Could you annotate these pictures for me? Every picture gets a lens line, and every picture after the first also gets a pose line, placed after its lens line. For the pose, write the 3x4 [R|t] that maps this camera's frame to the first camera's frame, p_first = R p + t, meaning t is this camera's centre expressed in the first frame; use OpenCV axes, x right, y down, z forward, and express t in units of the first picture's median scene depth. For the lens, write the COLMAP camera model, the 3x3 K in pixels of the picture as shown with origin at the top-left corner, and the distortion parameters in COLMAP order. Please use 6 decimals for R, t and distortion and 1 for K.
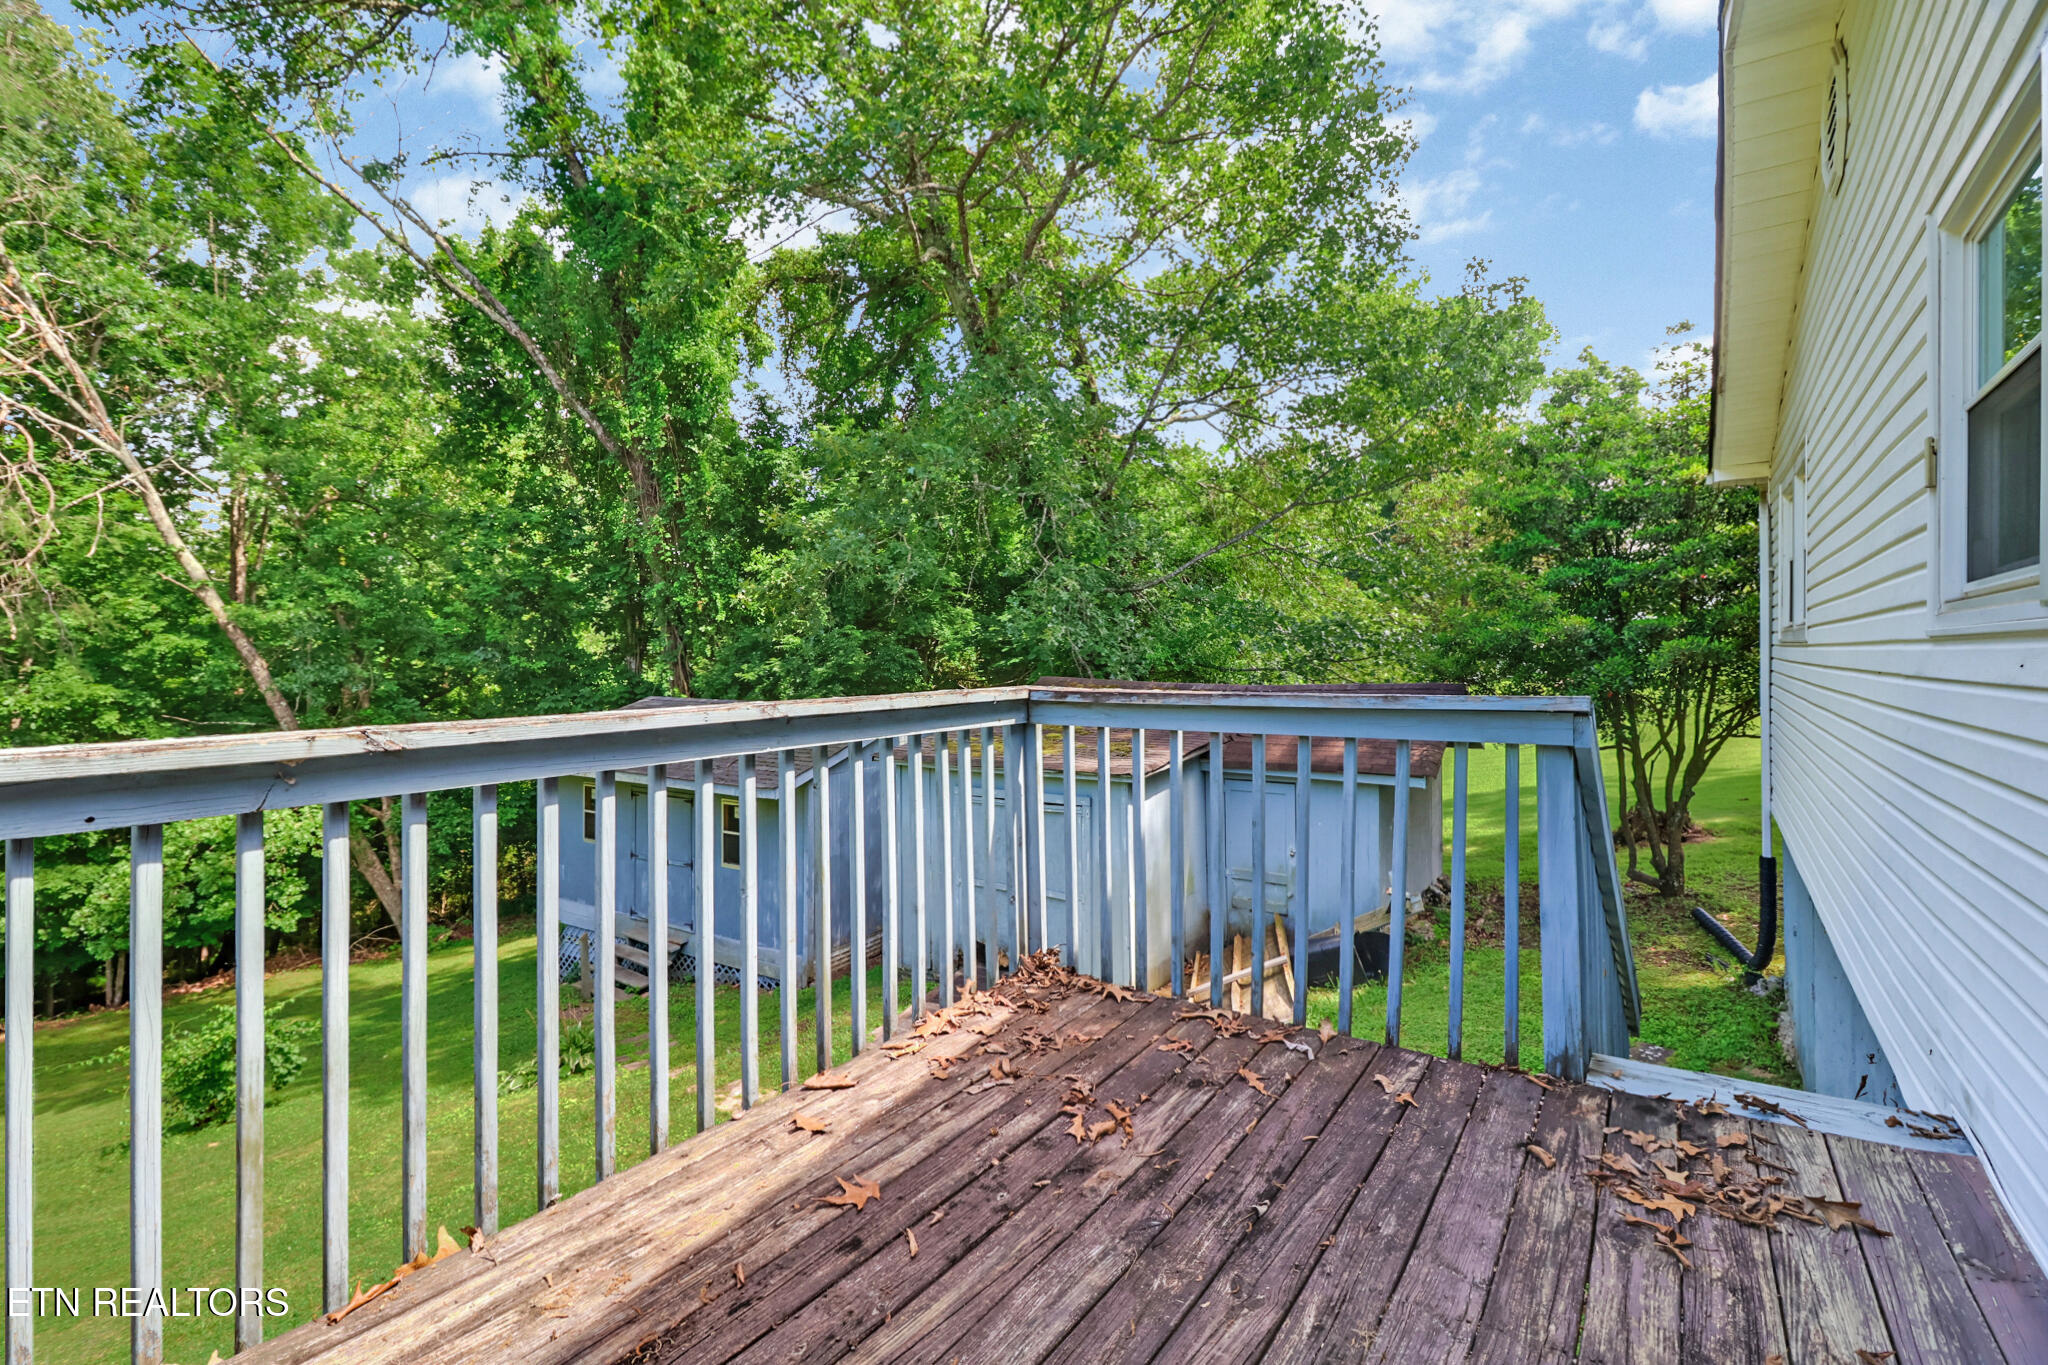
lens RADIAL K [[961.1, 0, 990.5], [0, 961.1, 658.7], [0, 0, 1]] dist [0.024643, -0.018332]
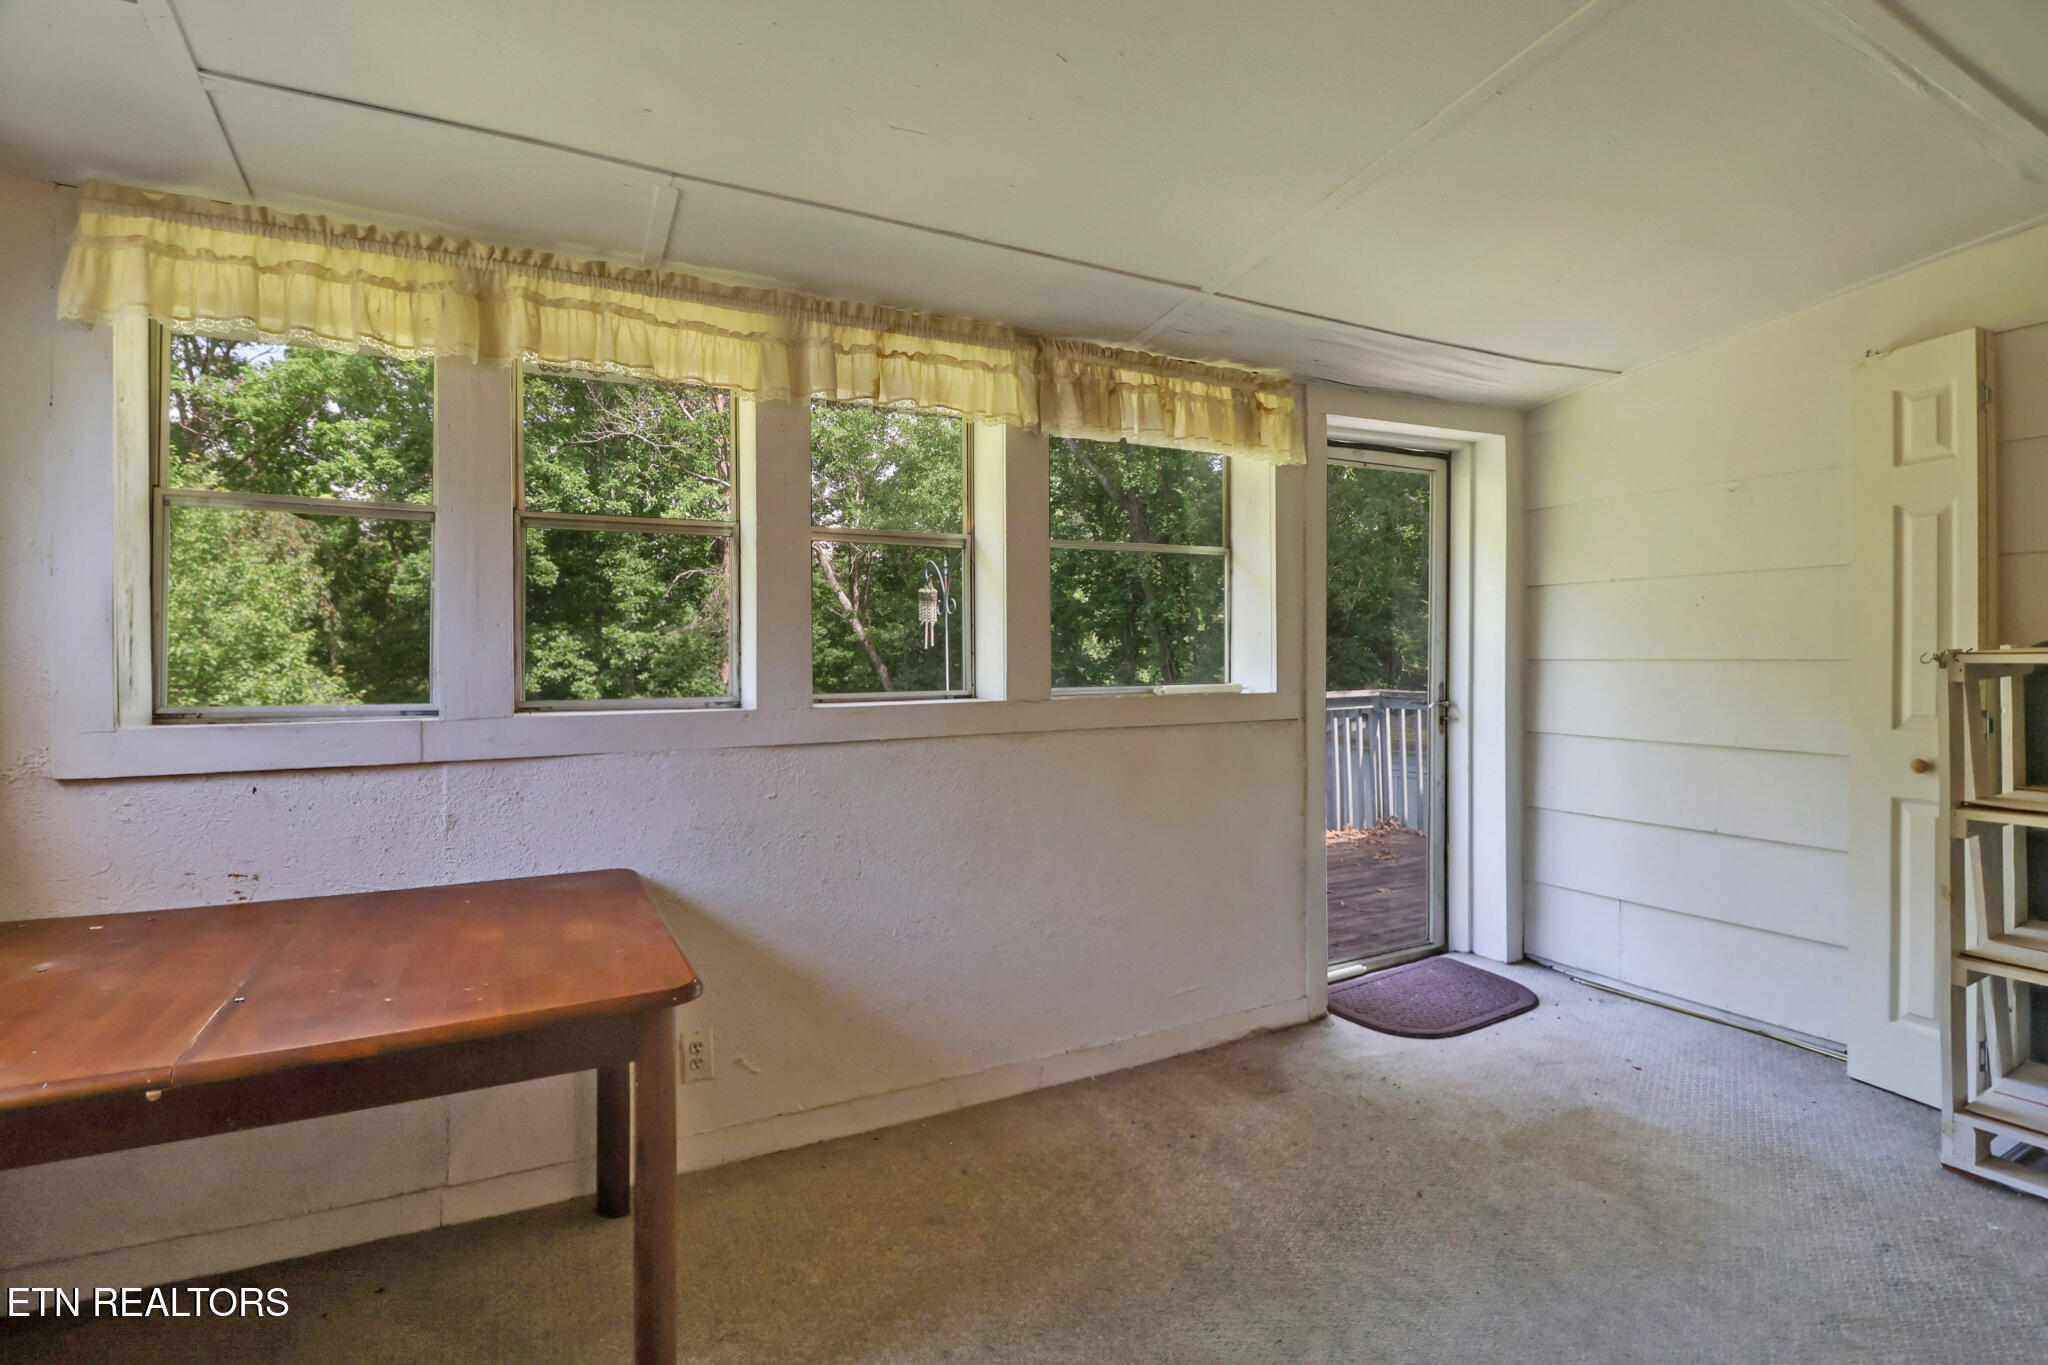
lens RADIAL K [[961.1, 0, 990.5], [0, 961.1, 658.7], [0, 0, 1]] dist [0.024643, -0.018332]
pose [[0.888232, -0.008175, -0.459323, 0.037978], [0.008980, 0.999960, -0.000431, -0.006800], [0.459308, -0.003742, 0.888269, -0.189103]]
